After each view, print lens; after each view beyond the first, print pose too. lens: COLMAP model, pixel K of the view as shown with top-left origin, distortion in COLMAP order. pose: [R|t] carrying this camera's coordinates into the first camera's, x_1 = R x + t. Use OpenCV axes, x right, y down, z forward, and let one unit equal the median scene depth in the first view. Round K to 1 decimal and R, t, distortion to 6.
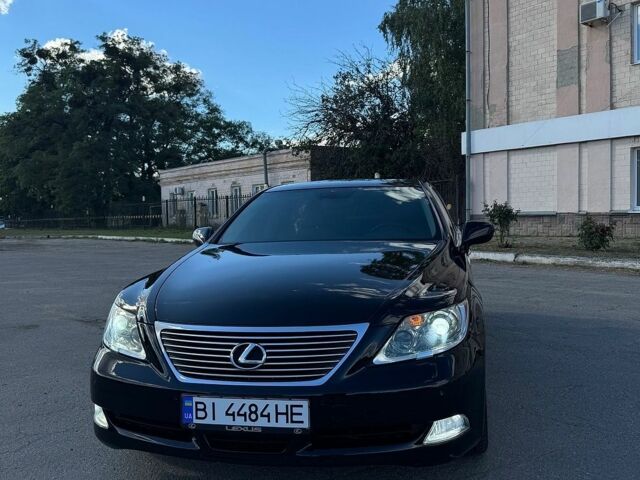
lens RADIAL K [[633.4, 0, 320.0], [0, 633.4, 240.0], [0, 0, 1]] dist [0.092105, -0.192980]
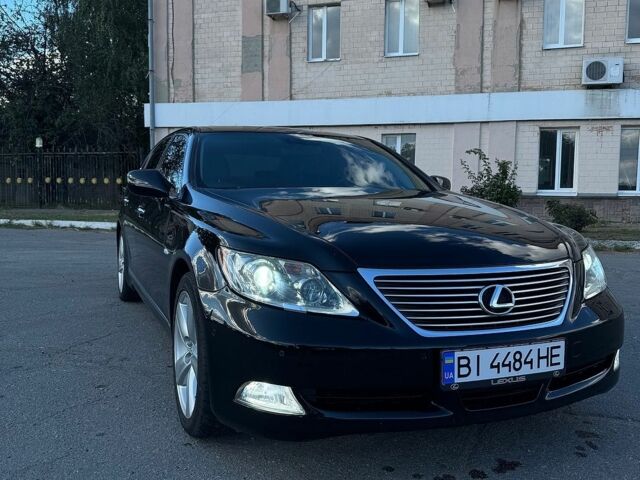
lens RADIAL K [[633.4, 0, 320.0], [0, 633.4, 240.0], [0, 0, 1]] dist [0.092105, -0.192980]
pose [[0.801007, -0.003741, 0.598644, -0.838735], [-0.009482, 0.999776, 0.018935, 0.085784], [-0.598580, -0.020844, 0.800792, 0.442787]]
